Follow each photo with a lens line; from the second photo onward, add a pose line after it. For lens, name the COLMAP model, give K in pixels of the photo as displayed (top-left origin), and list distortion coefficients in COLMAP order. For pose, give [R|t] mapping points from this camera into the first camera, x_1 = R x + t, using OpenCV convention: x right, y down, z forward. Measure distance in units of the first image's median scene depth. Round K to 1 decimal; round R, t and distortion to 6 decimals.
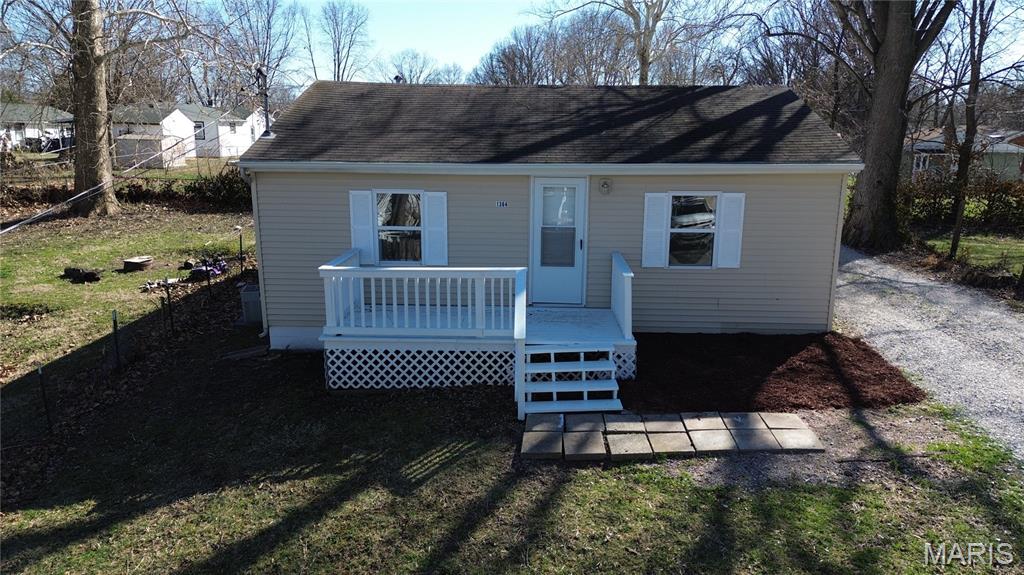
lens RADIAL K [[730.5, 0, 512.0], [0, 730.5, 287.5], [0, 0, 1]] dist [0.057578, -0.051976]
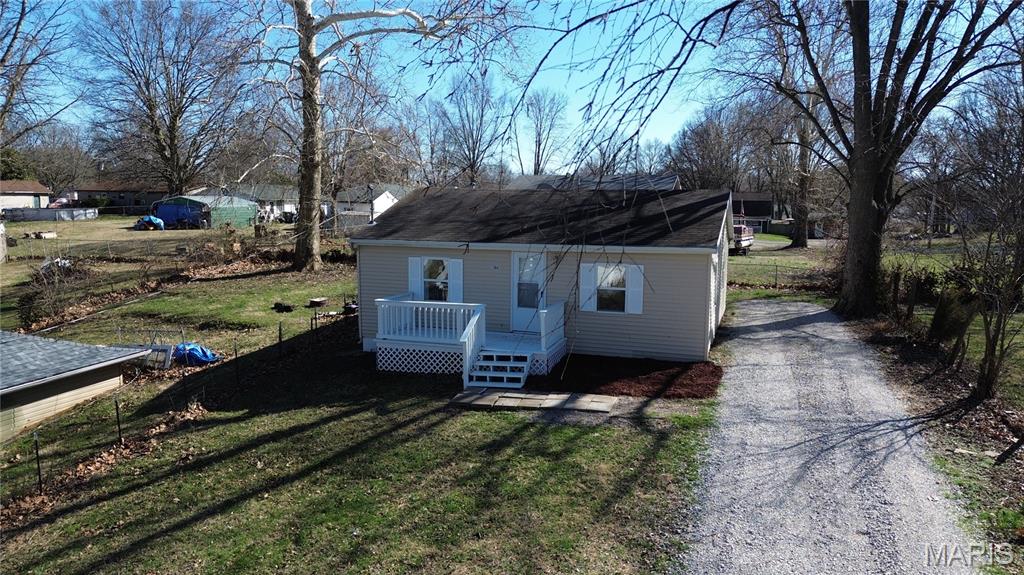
lens RADIAL K [[730.5, 0, 512.0], [0, 730.5, 287.5], [0, 0, 1]] dist [0.057578, -0.051976]
pose [[0.958384, 0.036296, -0.283167, 0.475702], [-0.062160, 0.994618, -0.082892, 0.059943], [0.278634, 0.097044, 0.955482, -0.516116]]
